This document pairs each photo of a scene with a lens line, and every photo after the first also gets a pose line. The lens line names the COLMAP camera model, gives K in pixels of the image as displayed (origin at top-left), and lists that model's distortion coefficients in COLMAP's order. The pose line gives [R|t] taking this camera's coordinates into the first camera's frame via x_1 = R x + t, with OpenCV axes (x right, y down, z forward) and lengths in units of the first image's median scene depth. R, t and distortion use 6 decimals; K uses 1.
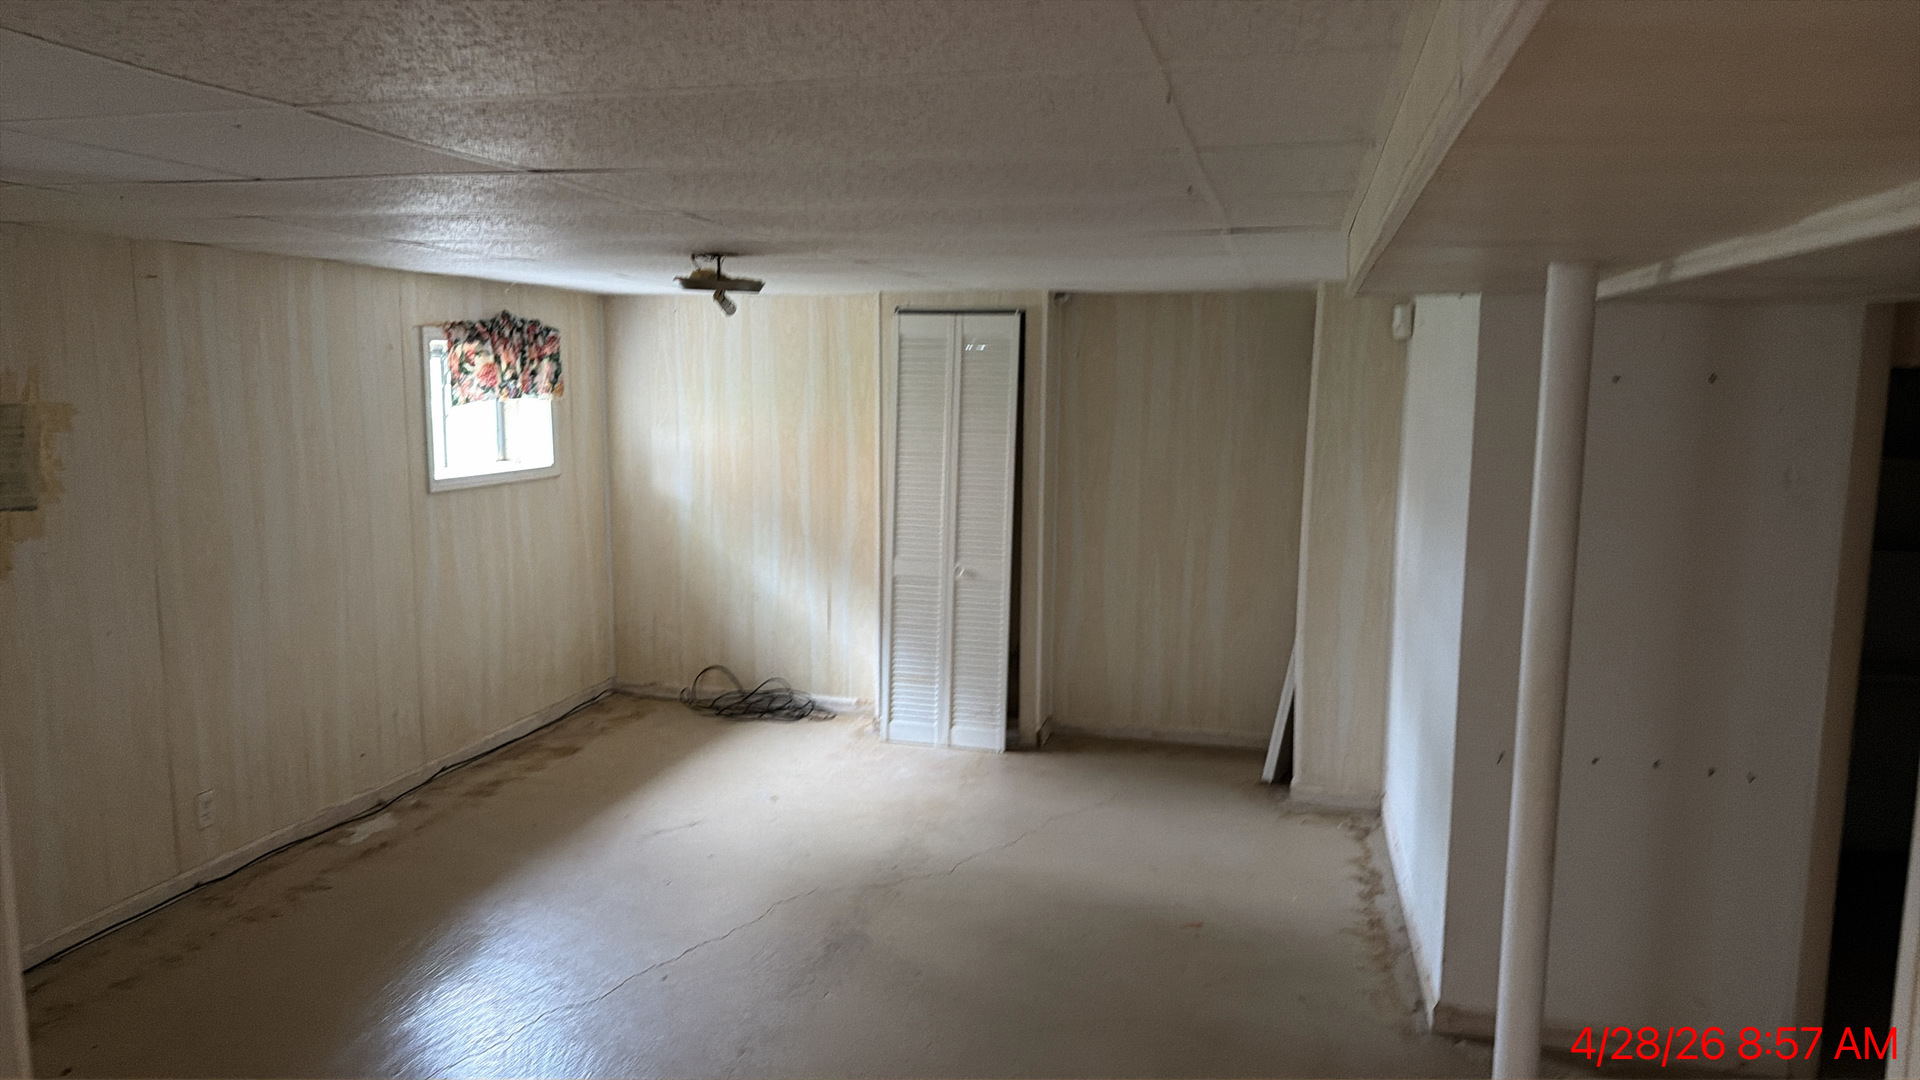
lens RADIAL K [[1288.3, 0, 976.0], [0, 1288.3, 547.4], [0, 0, 1]] dist [0.048311, -0.044326]
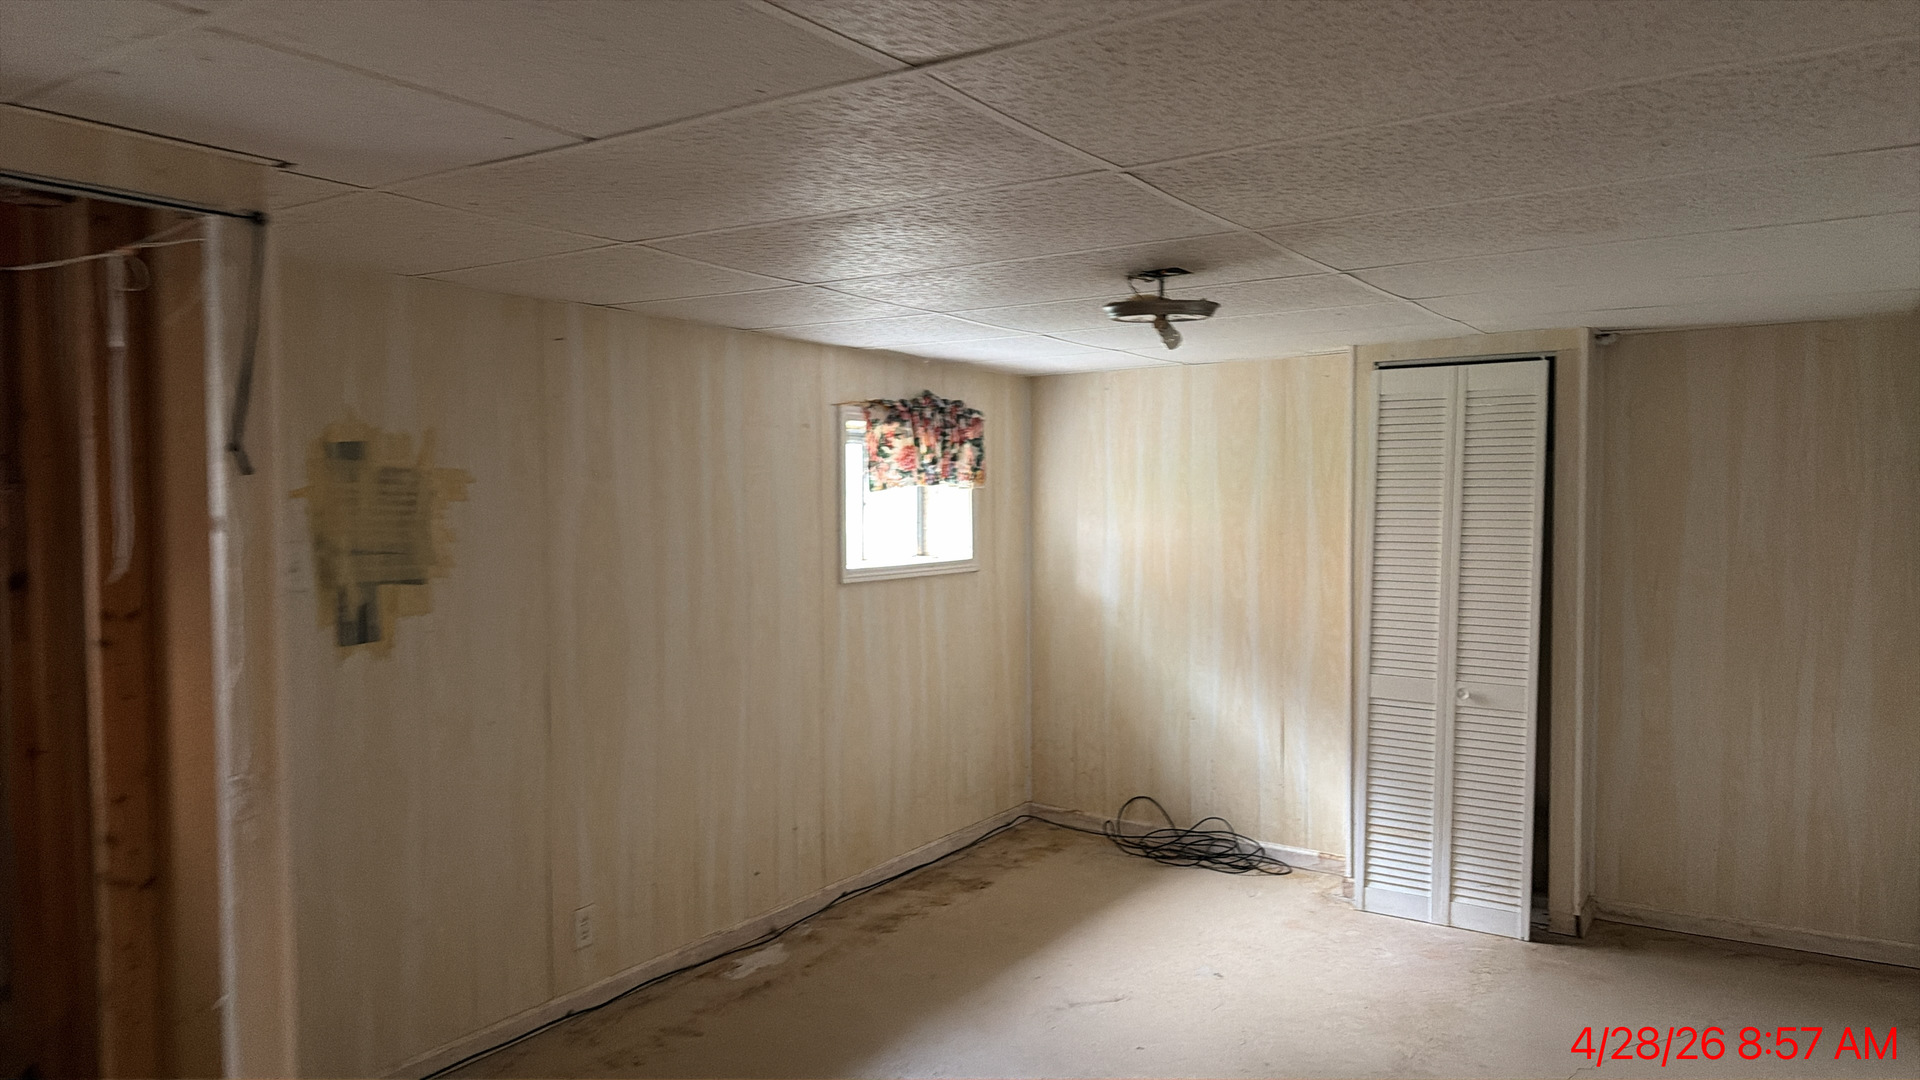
lens RADIAL K [[1288.3, 0, 967.6], [0, 1288.3, 542.6], [0, 0, 1]] dist [0.048311, -0.044326]
pose [[0.944415, -0.001112, -0.328754, -0.037049], [-0.030970, 0.995246, -0.092335, 0.009295], [0.327294, 0.097384, 0.939891, 0.168891]]
